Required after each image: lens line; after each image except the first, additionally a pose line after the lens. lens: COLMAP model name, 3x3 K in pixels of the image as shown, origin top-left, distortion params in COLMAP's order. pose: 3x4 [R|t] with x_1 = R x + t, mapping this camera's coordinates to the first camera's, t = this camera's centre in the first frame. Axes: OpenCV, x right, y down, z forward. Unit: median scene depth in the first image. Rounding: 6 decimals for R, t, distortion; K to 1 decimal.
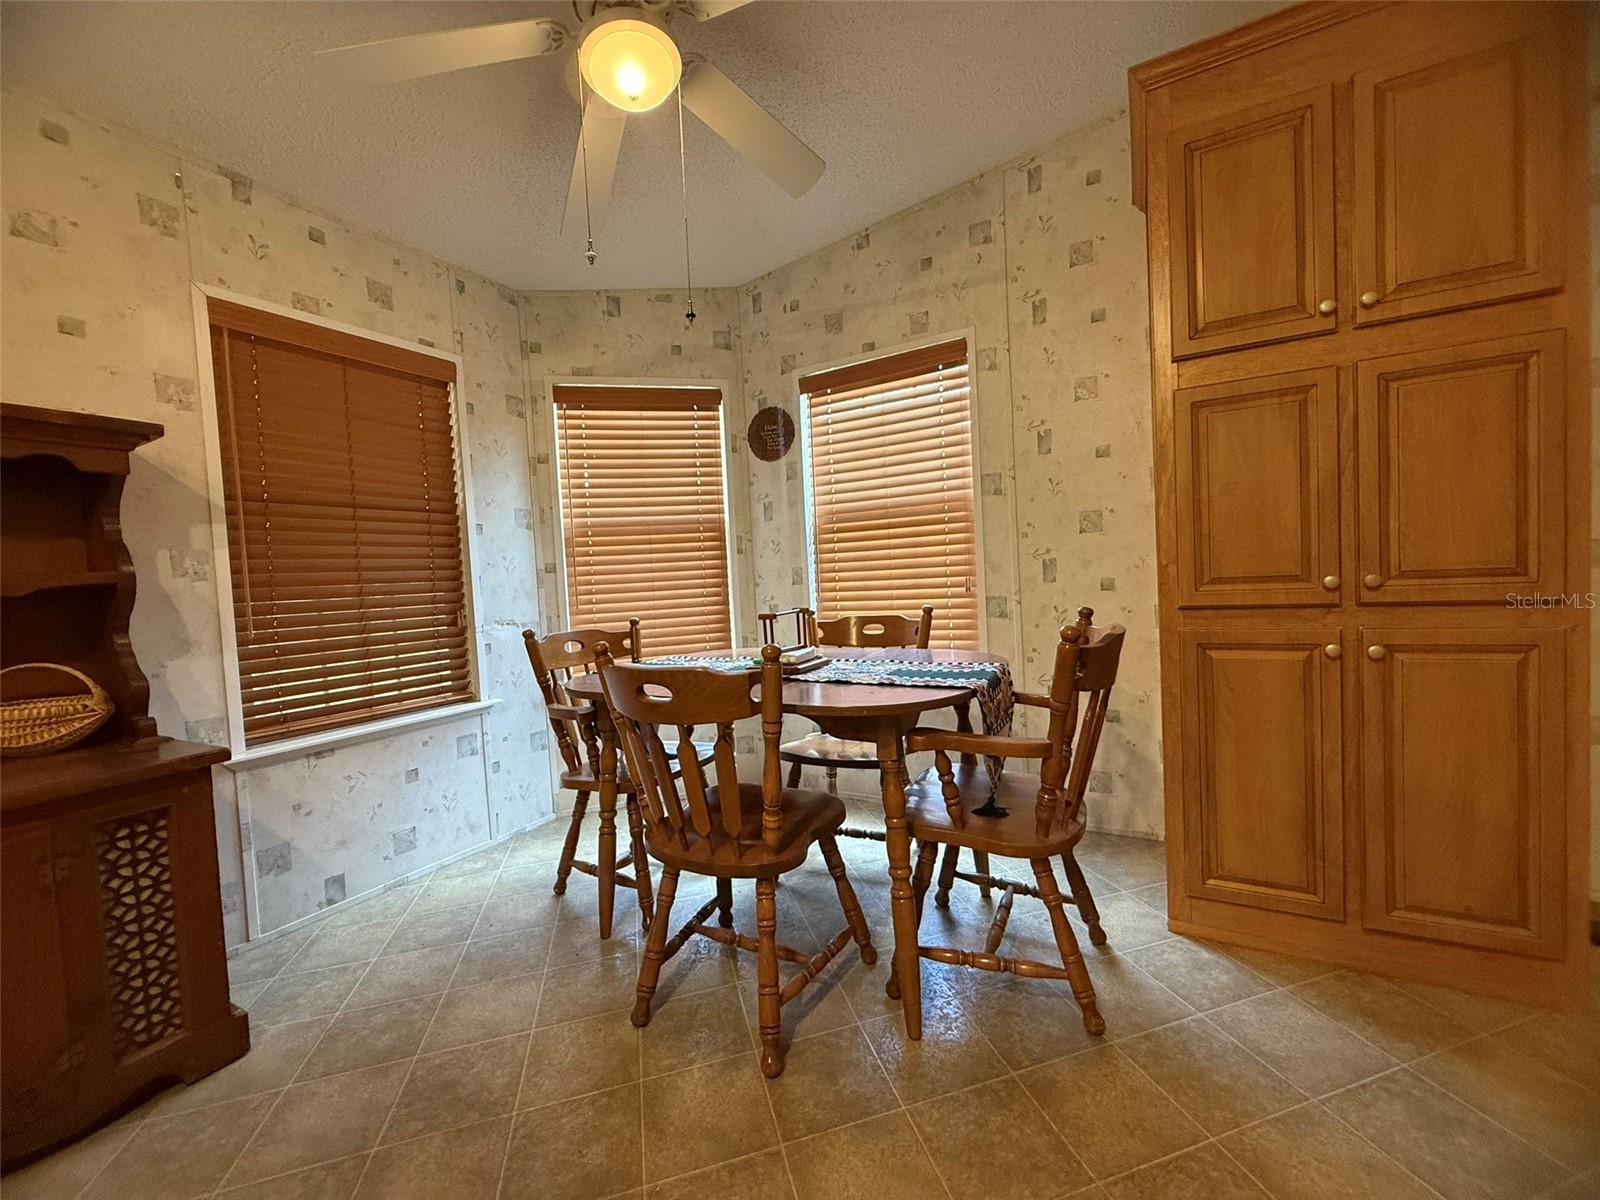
lens RADIAL K [[641.6, 0, 801.4], [0, 641.6, 599.4], [0, 0, 1]] dist [-0.001898, 0.000109]
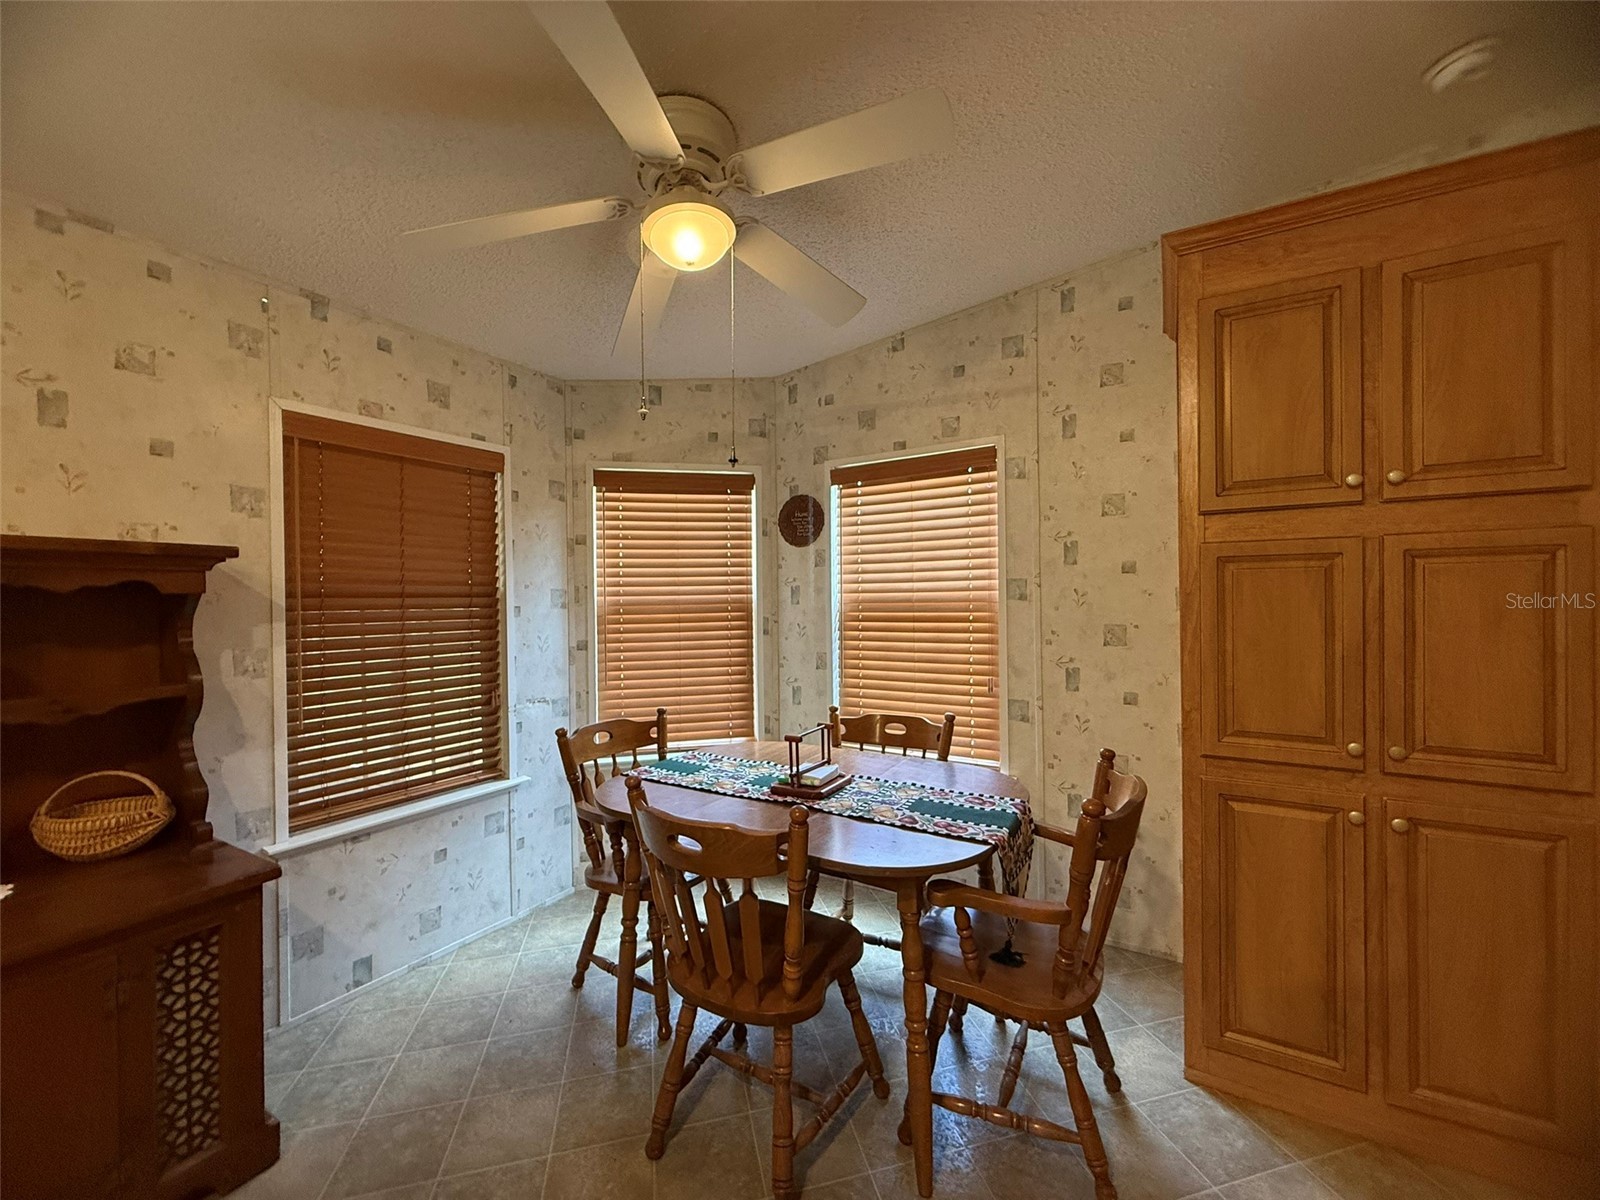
lens RADIAL K [[641.6, 0, 801.1], [0, 641.6, 601.3], [0, 0, 1]] dist [-0.001898, 0.000109]
pose [[0.998753, 0.039009, -0.031158, -0.018733], [-0.040090, 0.998588, -0.034841, -0.166770], [0.029755, 0.036047, 0.998907, -0.035686]]
